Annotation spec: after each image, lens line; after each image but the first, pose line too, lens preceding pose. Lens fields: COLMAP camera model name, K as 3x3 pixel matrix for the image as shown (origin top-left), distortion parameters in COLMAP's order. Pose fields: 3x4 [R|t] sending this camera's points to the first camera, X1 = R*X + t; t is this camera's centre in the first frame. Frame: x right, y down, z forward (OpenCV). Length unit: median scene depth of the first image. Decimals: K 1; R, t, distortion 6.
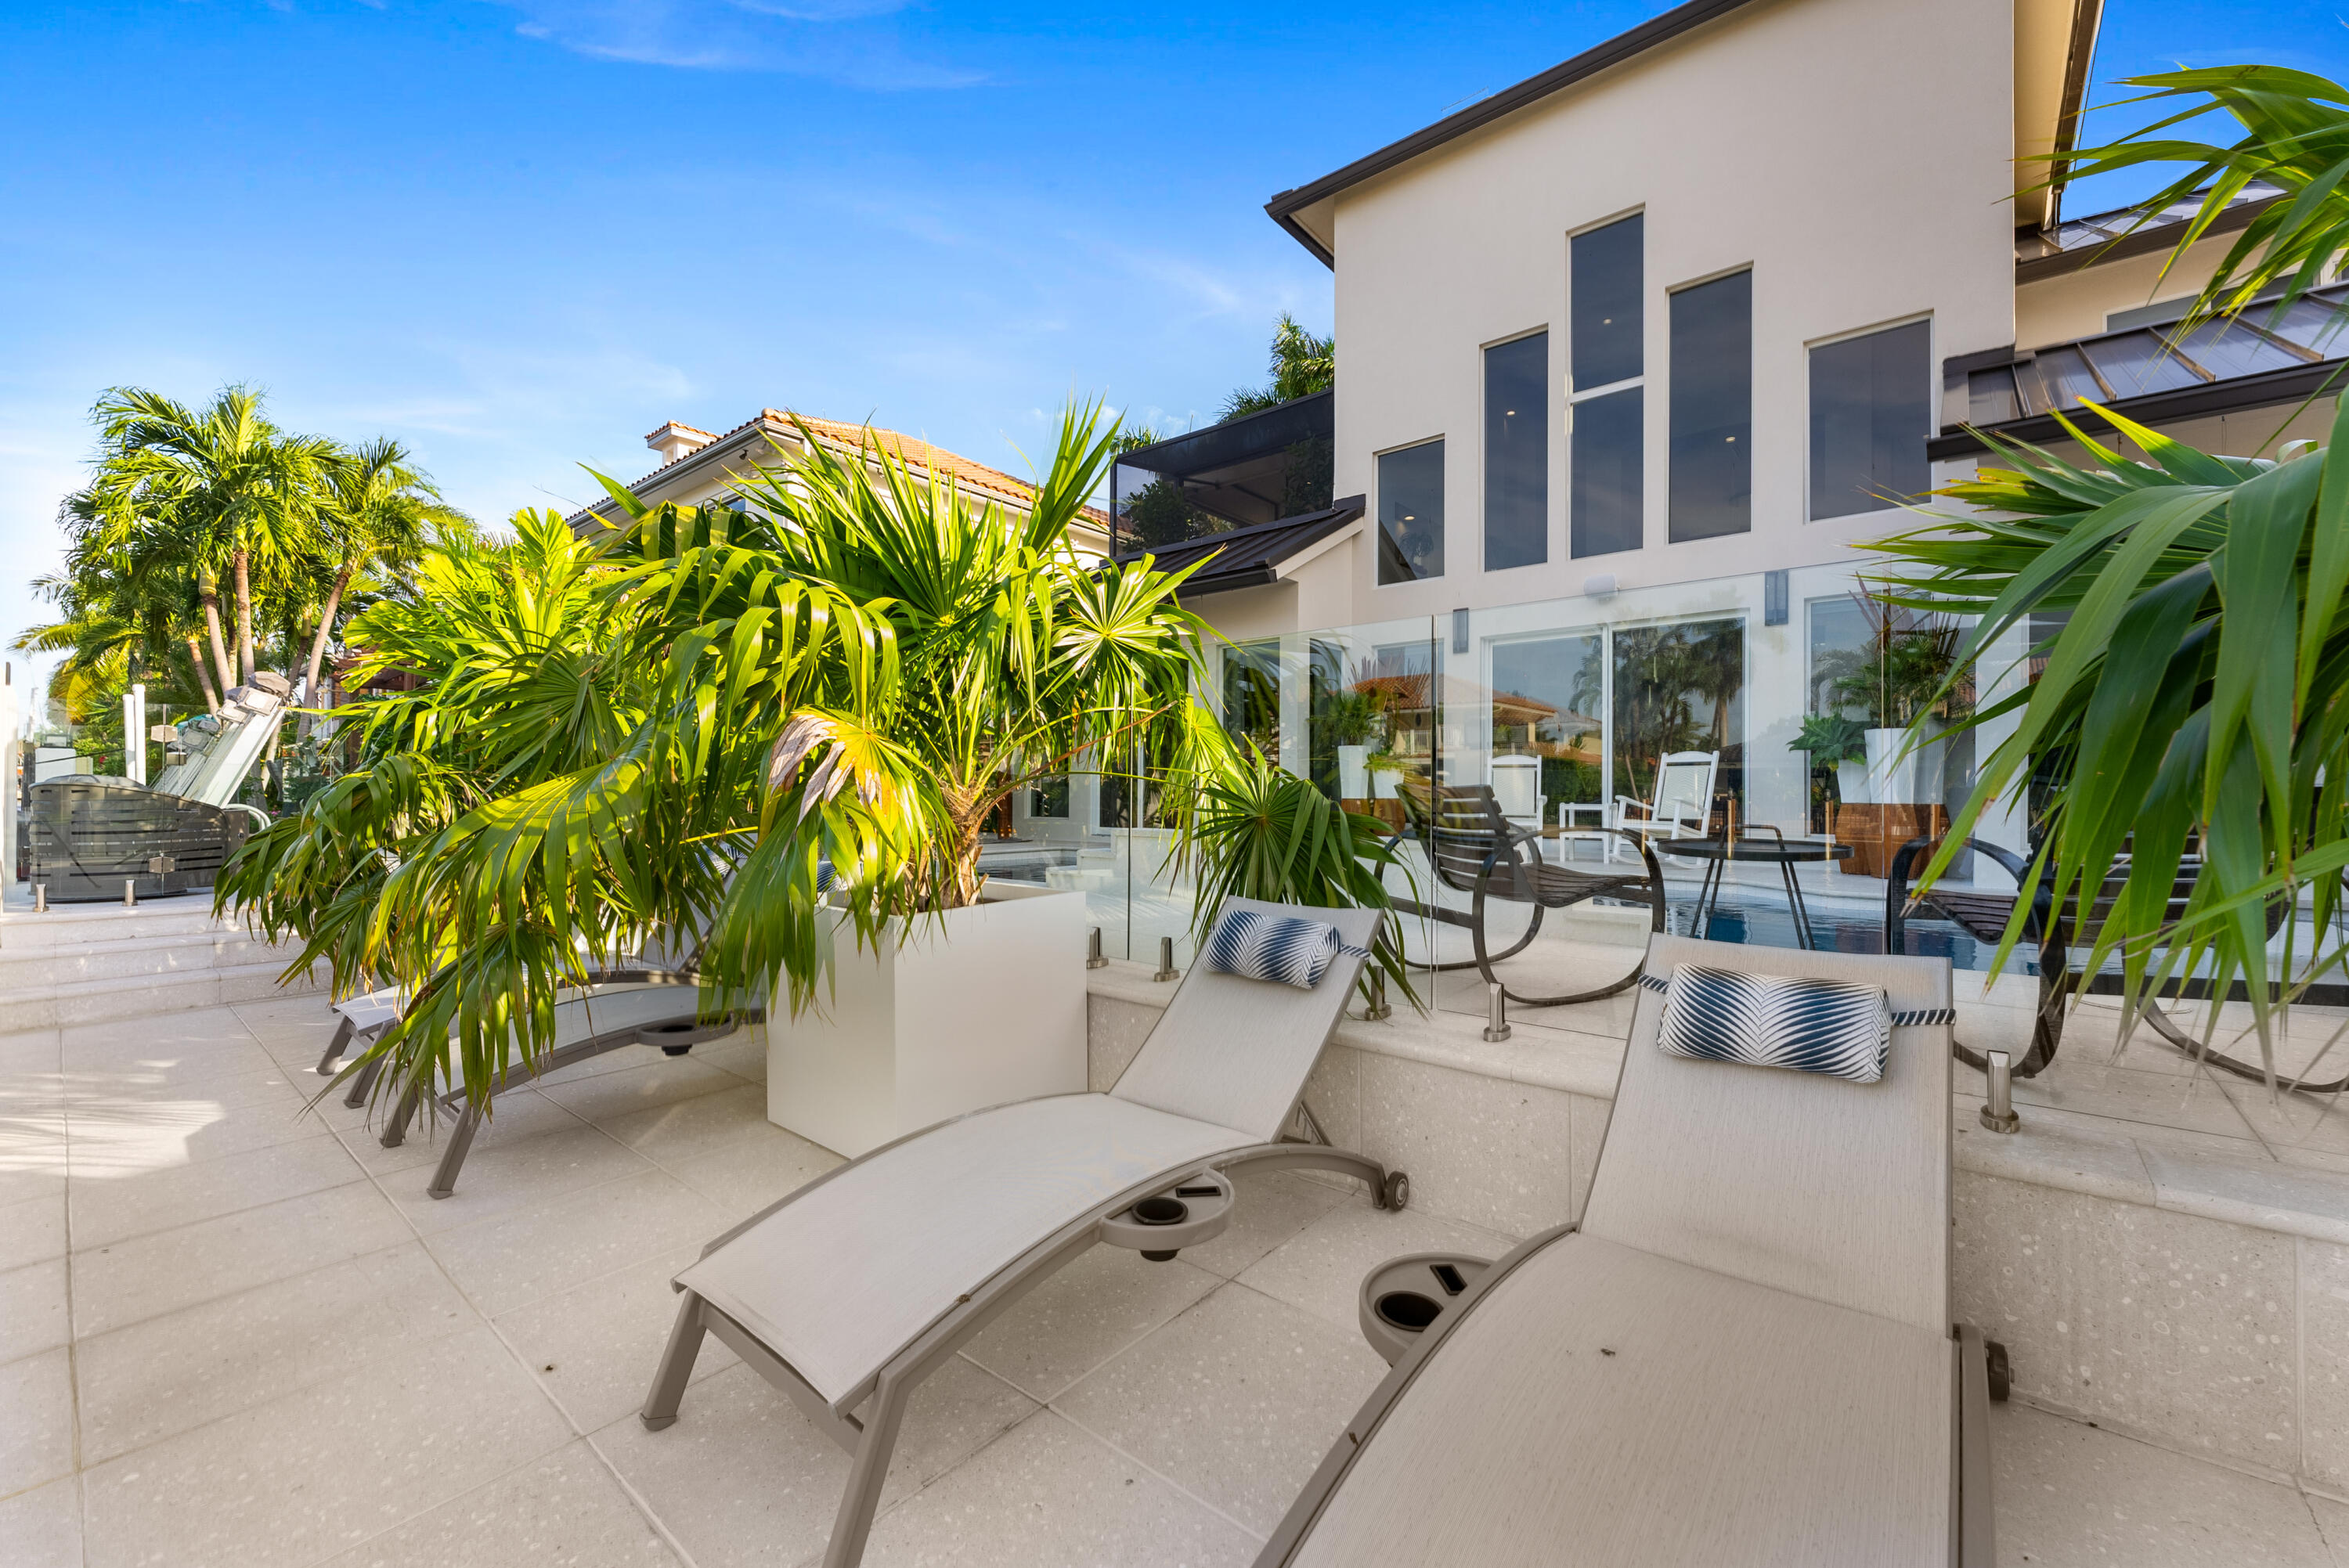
lens RADIAL K [[949.2, 0, 1120.6], [0, 949.2, 799.2], [0, 0, 1]] dist [-0.007275, 0.002149]
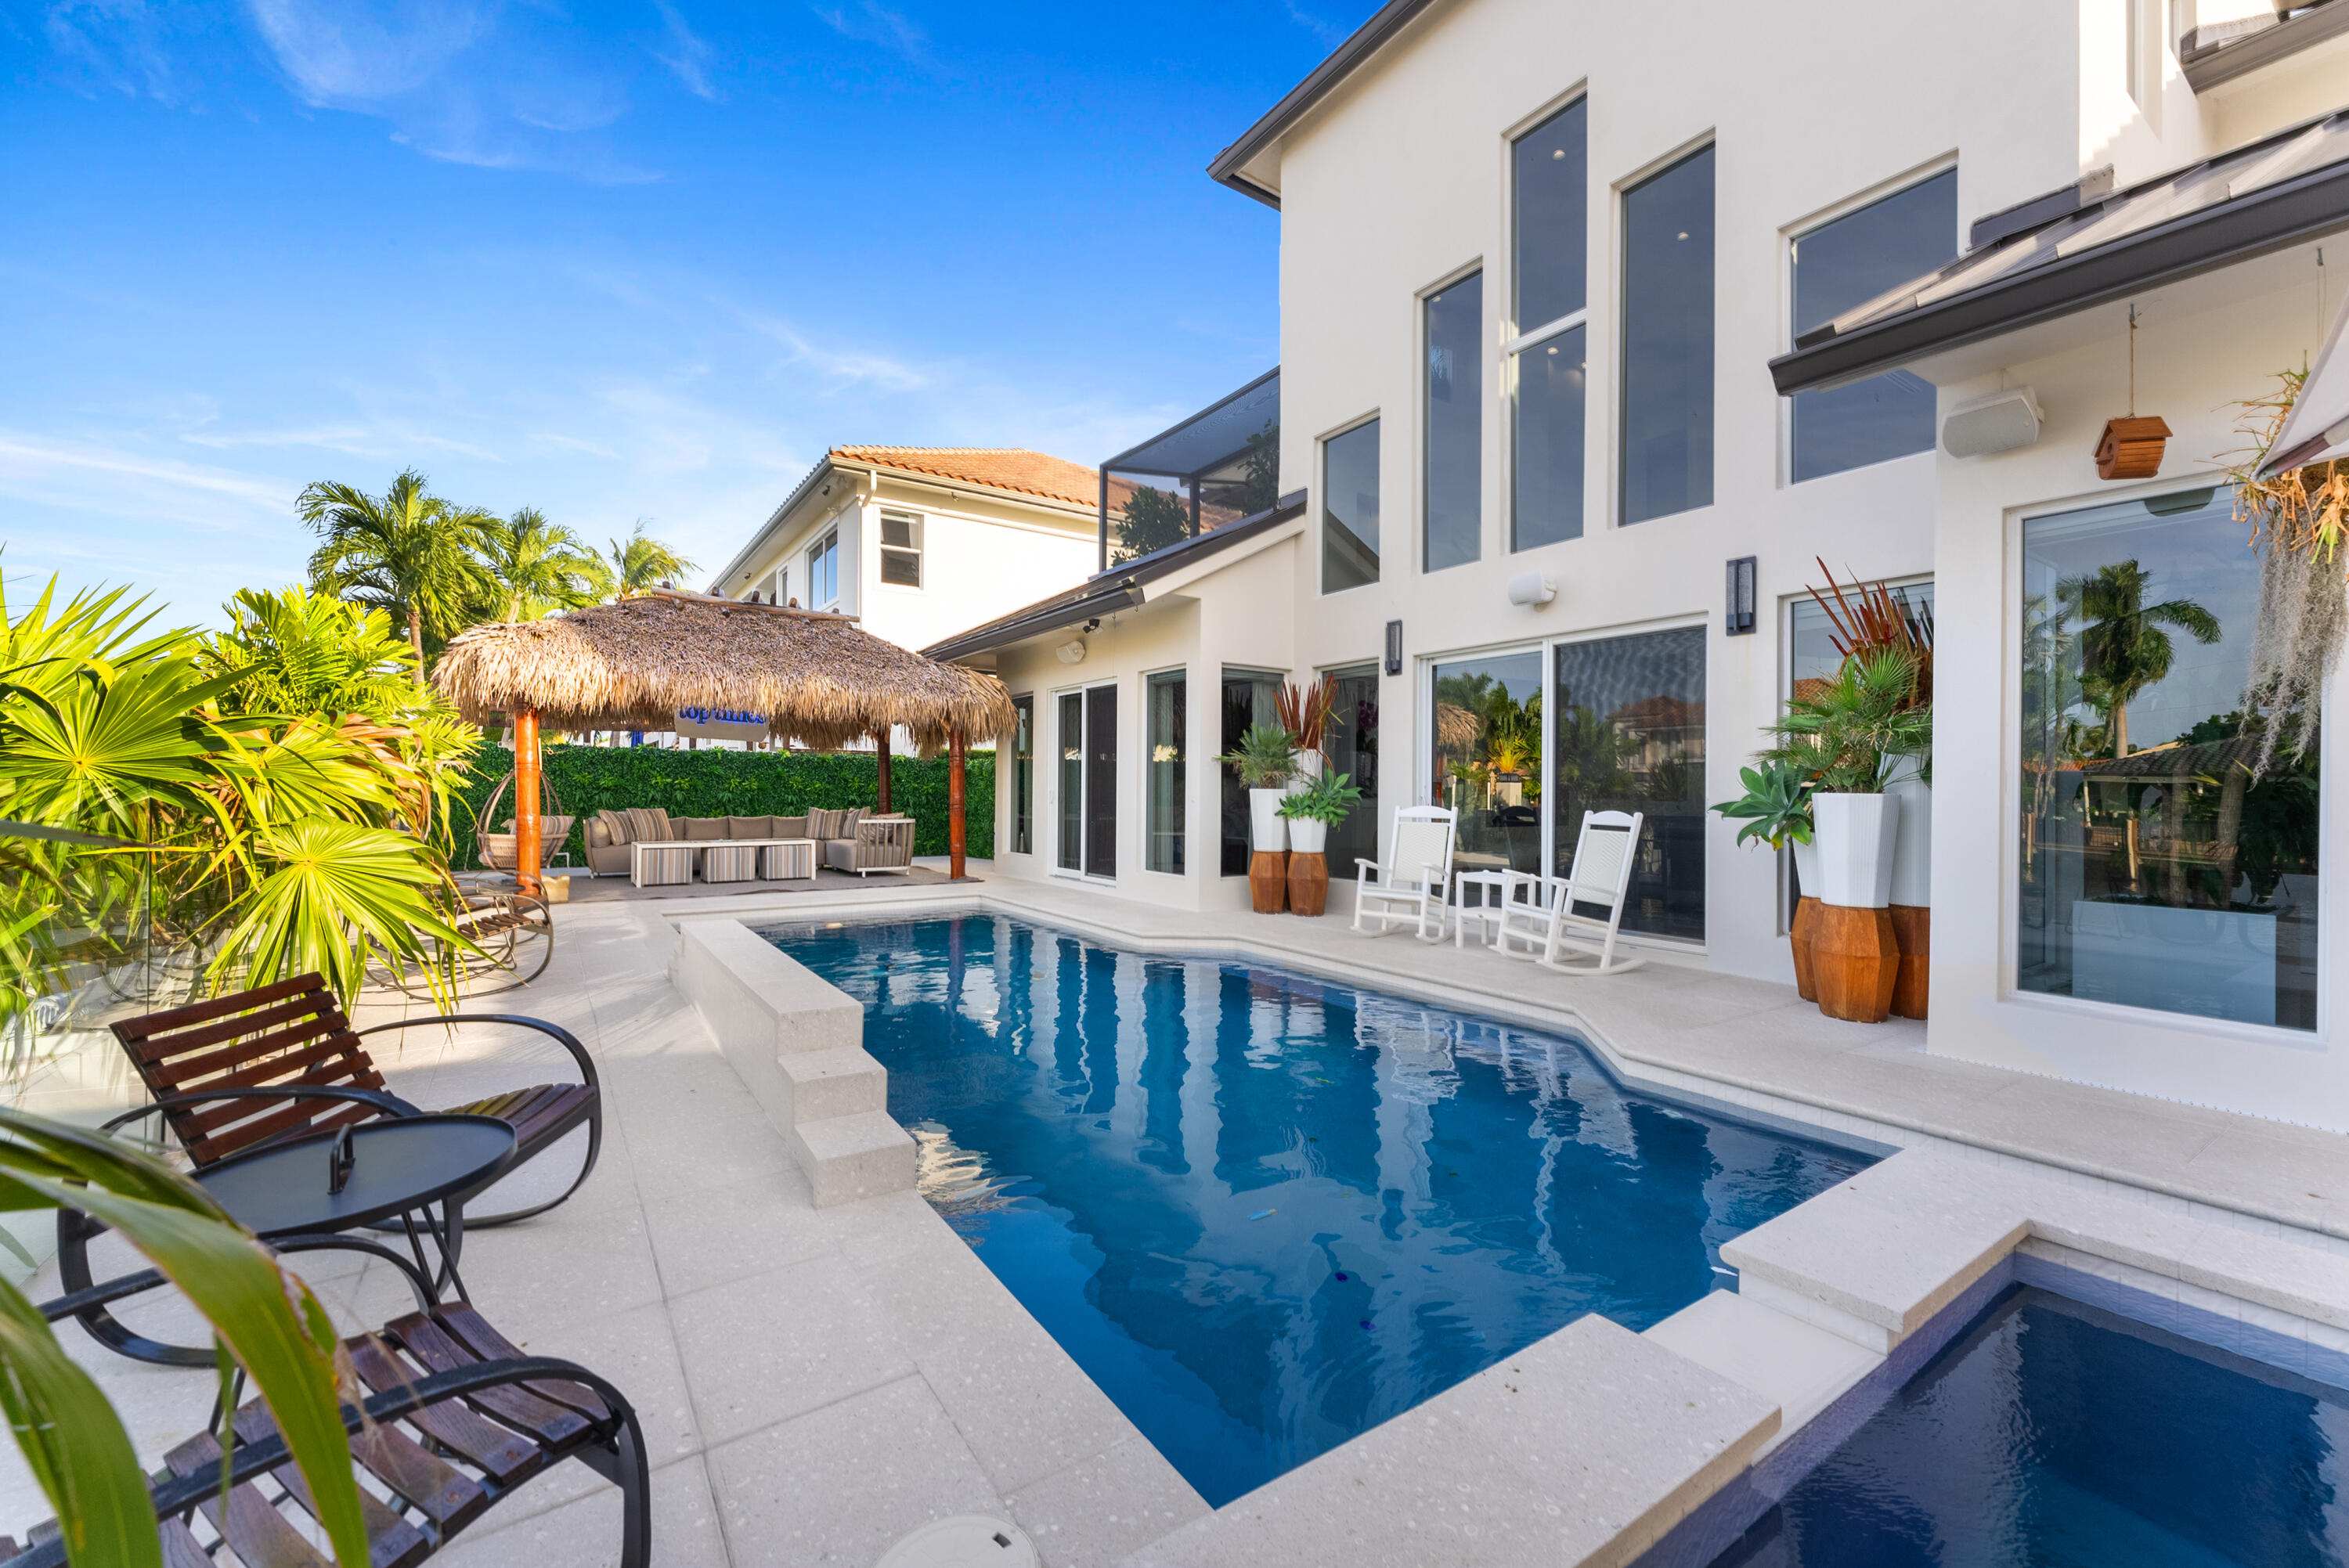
lens RADIAL K [[949.2, 0, 1179.1], [0, 949.2, 790.3], [0, 0, 1]] dist [-0.007275, 0.002149]
pose [[0.958016, 0.006325, -0.286646, 0.449049], [-0.006817, 0.999977, -0.000720, -0.058384], [0.286635, 0.002644, 0.958036, 0.182599]]
